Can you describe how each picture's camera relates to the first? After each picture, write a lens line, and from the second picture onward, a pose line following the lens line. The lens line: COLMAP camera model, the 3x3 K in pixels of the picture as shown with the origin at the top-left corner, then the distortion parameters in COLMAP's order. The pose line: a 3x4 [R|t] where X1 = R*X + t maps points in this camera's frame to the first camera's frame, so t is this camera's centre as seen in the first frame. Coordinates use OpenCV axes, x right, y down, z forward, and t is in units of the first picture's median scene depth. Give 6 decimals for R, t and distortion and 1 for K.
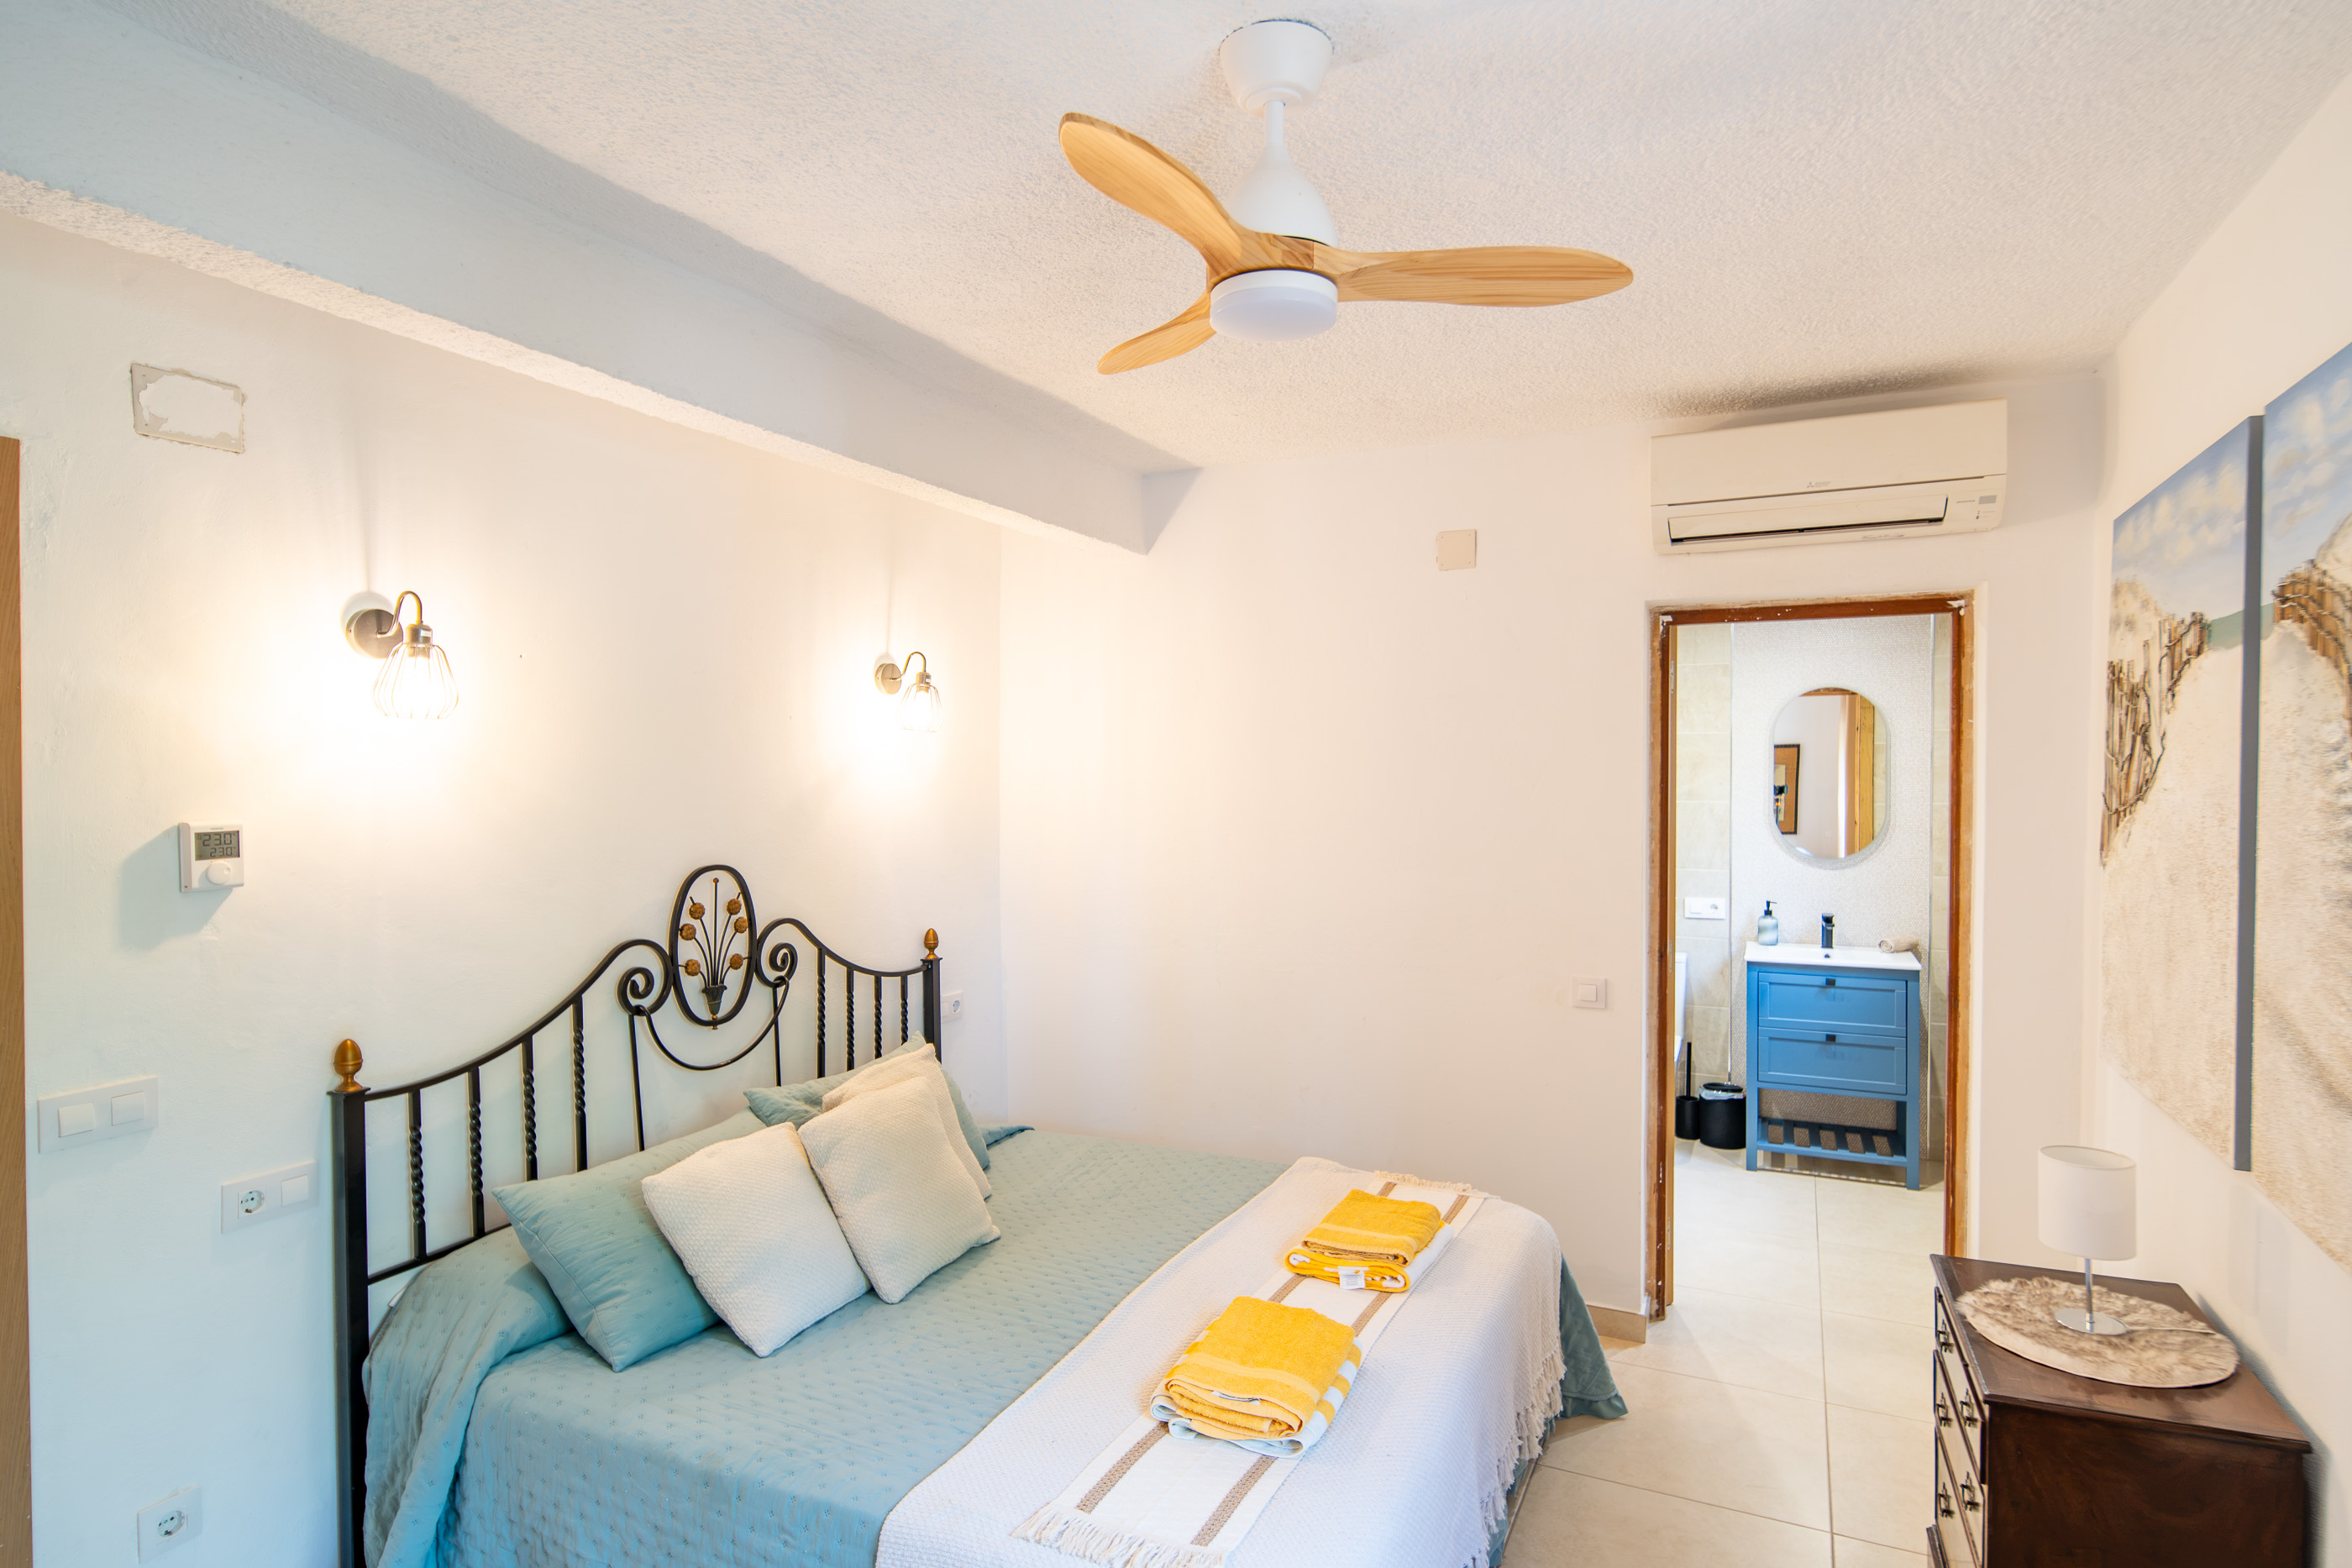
lens RADIAL K [[1269.8, 0, 1179.1], [0, 1269.8, 777.6], [0, 0, 1]] dist [-0.002769, -0.000137]
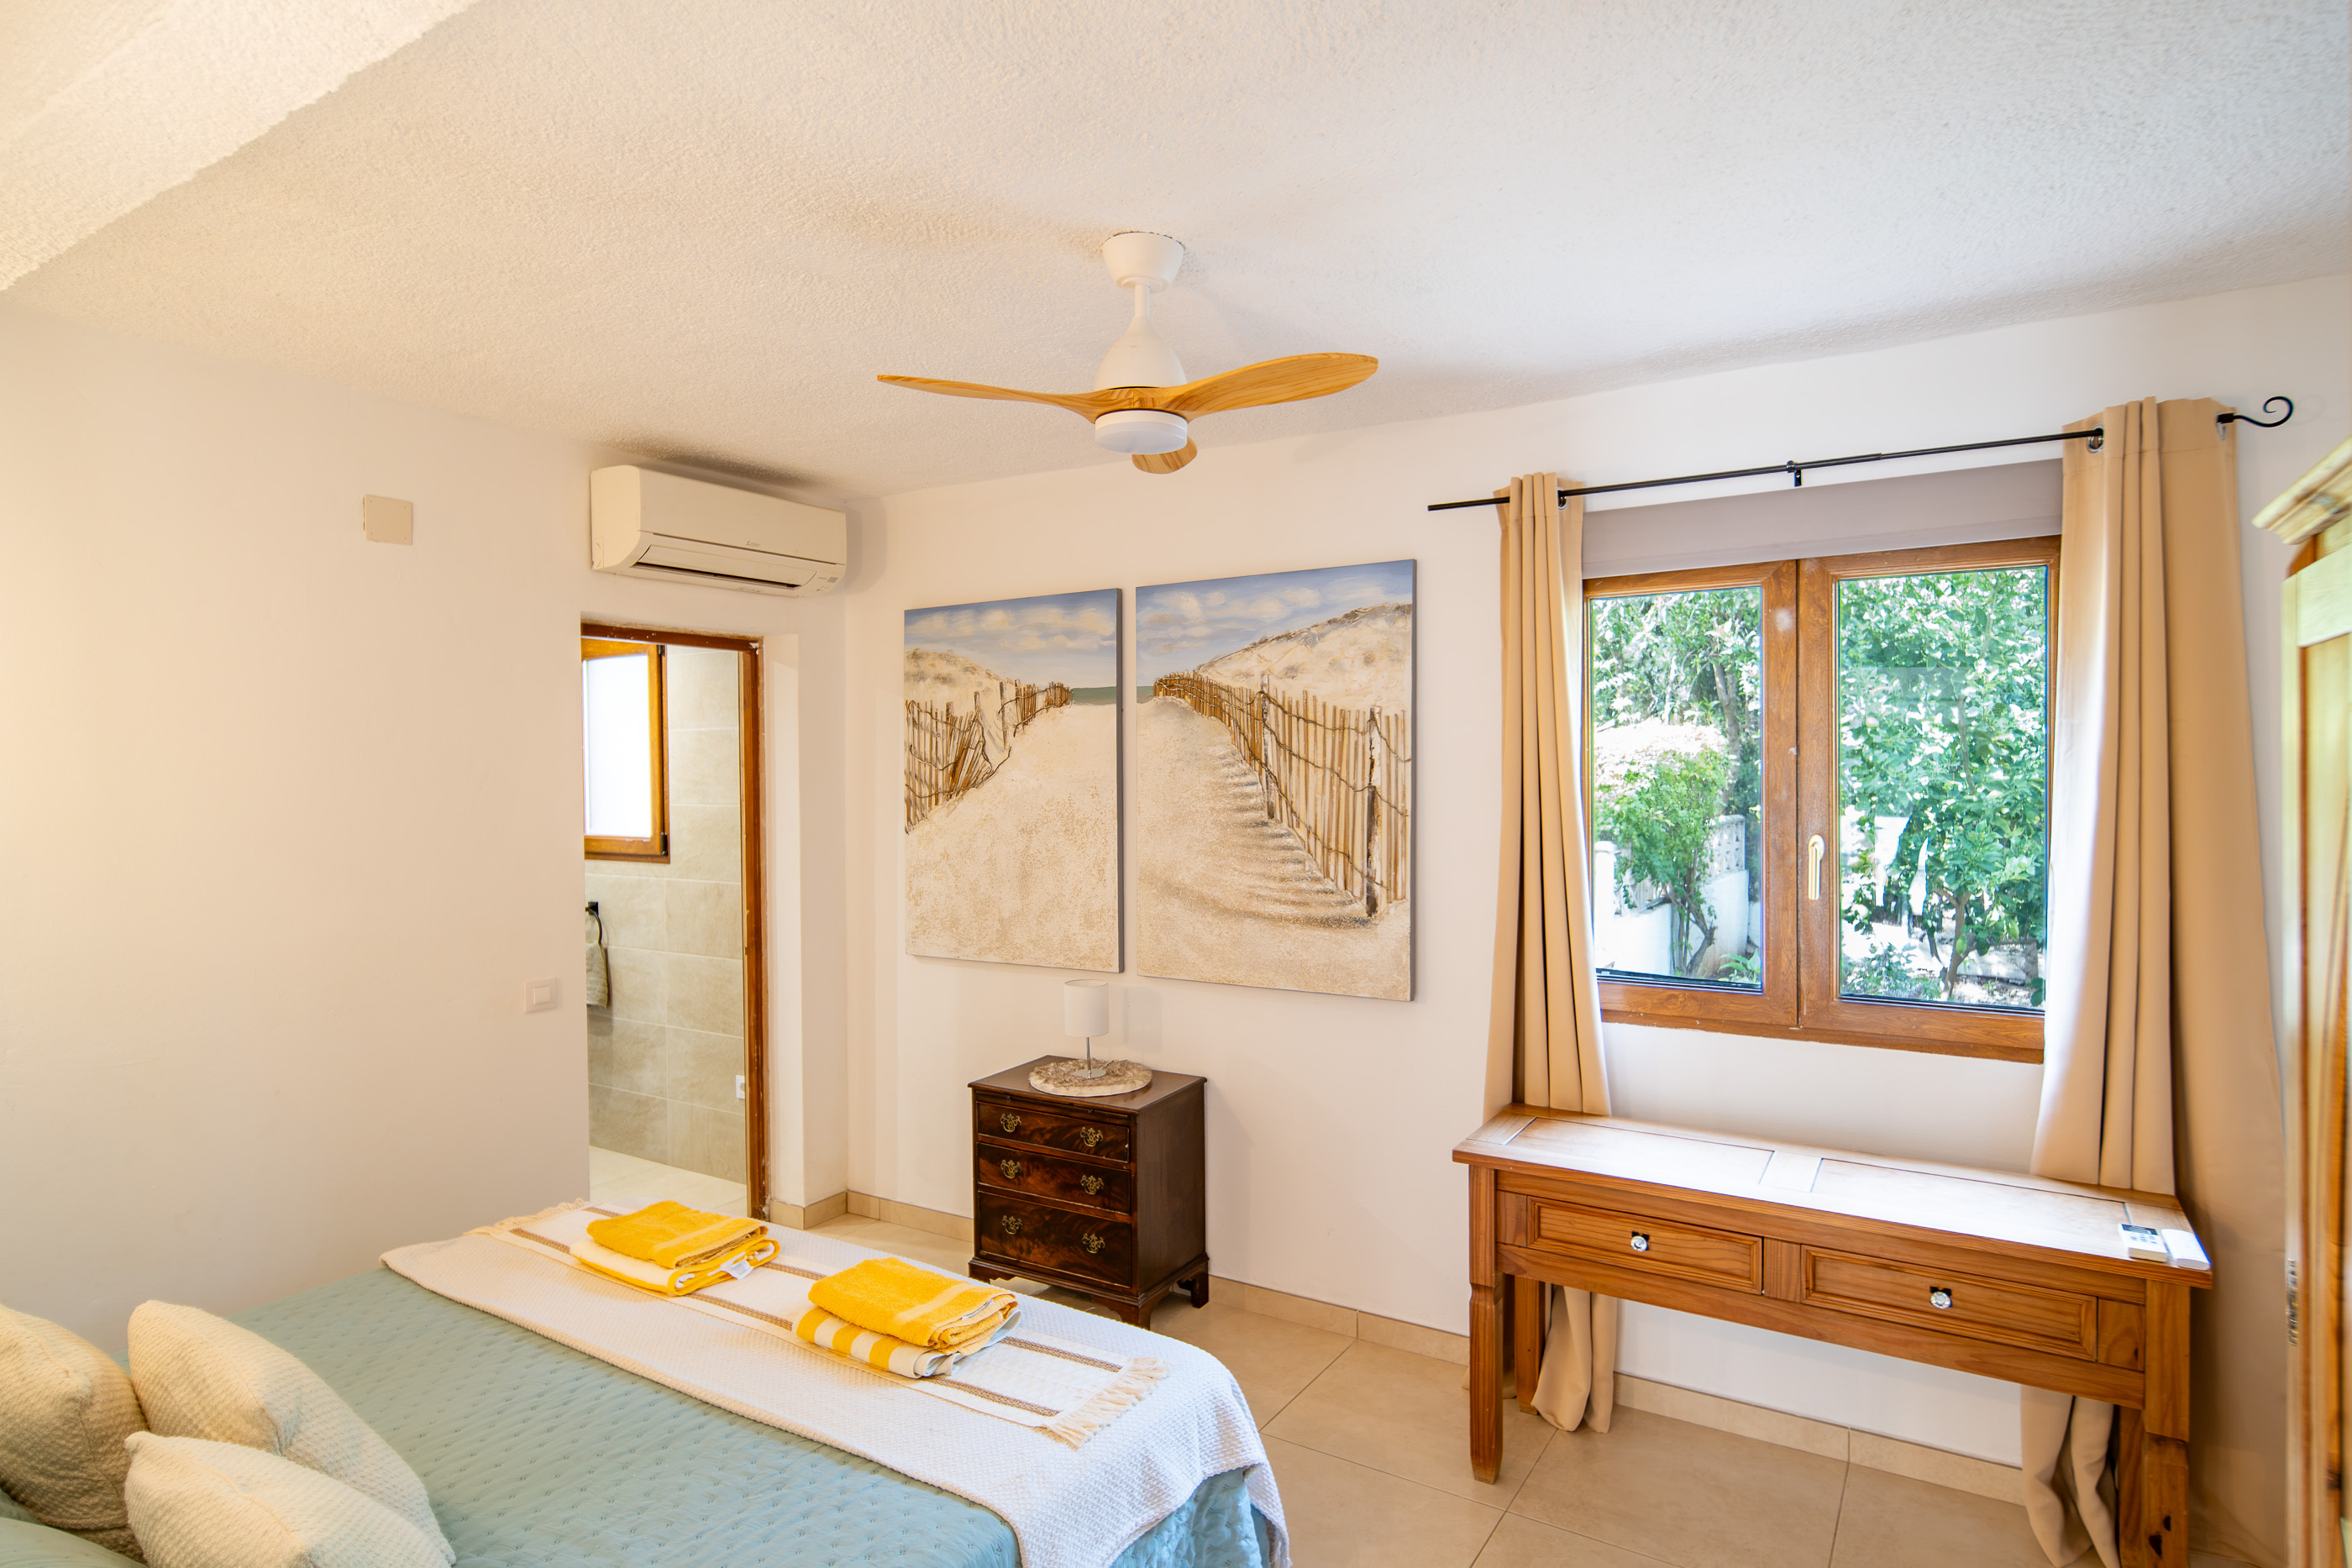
lens RADIAL K [[1269.8, 0, 1183.0], [0, 1269.8, 778.6], [0, 0, 1]] dist [-0.002769, -0.000137]
pose [[0.105224, -0.008877, 0.994409, -0.613697], [0.013916, 0.999875, 0.007453, -0.001817], [-0.994351, 0.013054, 0.105335, 0.387899]]
